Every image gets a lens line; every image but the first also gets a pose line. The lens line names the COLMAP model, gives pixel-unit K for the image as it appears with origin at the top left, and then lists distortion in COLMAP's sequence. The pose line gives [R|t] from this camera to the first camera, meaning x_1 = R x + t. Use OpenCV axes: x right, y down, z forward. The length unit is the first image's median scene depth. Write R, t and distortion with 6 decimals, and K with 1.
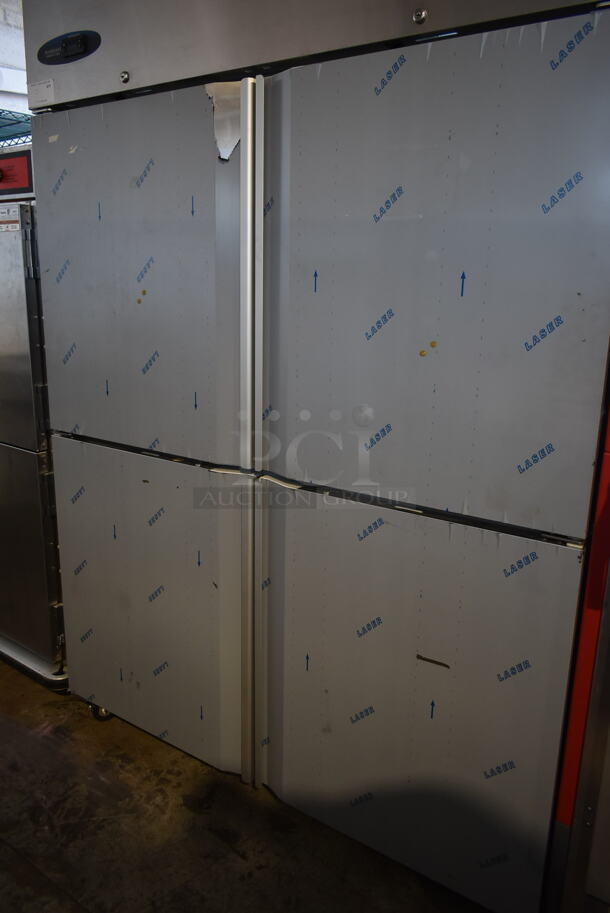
lens RADIAL K [[698.4, 0, 305.0], [0, 698.4, 456.5], [0, 0, 1]] dist [-0.005091, -0.003953]
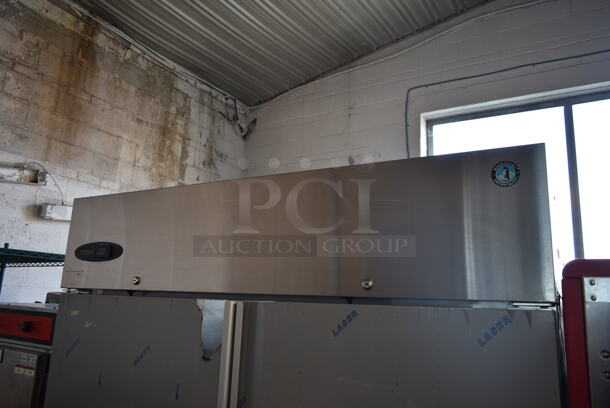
lens RADIAL K [[477.4, 0, 305.0], [0, 477.4, 204.0], [0, 0, 1]] dist [-0.003475, -0.007278]
pose [[0.996795, 0.038783, 0.069972, -0.012100], [-0.004333, 0.899523, -0.436852, -0.261195], [-0.079884, 0.435149, 0.896808, 0.105758]]
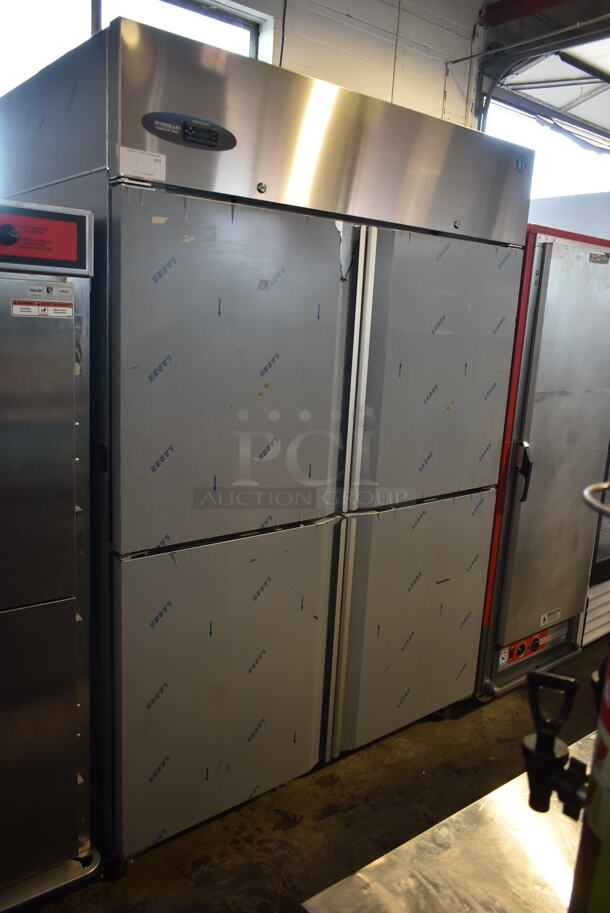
lens RADIAL K [[698.4, 0, 305.0], [0, 698.4, 456.5], [0, 0, 1]] dist [-0.005091, -0.003953]
pose [[0.288650, -0.203300, 0.935602, -1.202624], [0.181449, 0.971103, 0.155034, -0.275349], [-0.940084, 0.125013, 0.317197, 0.597723]]
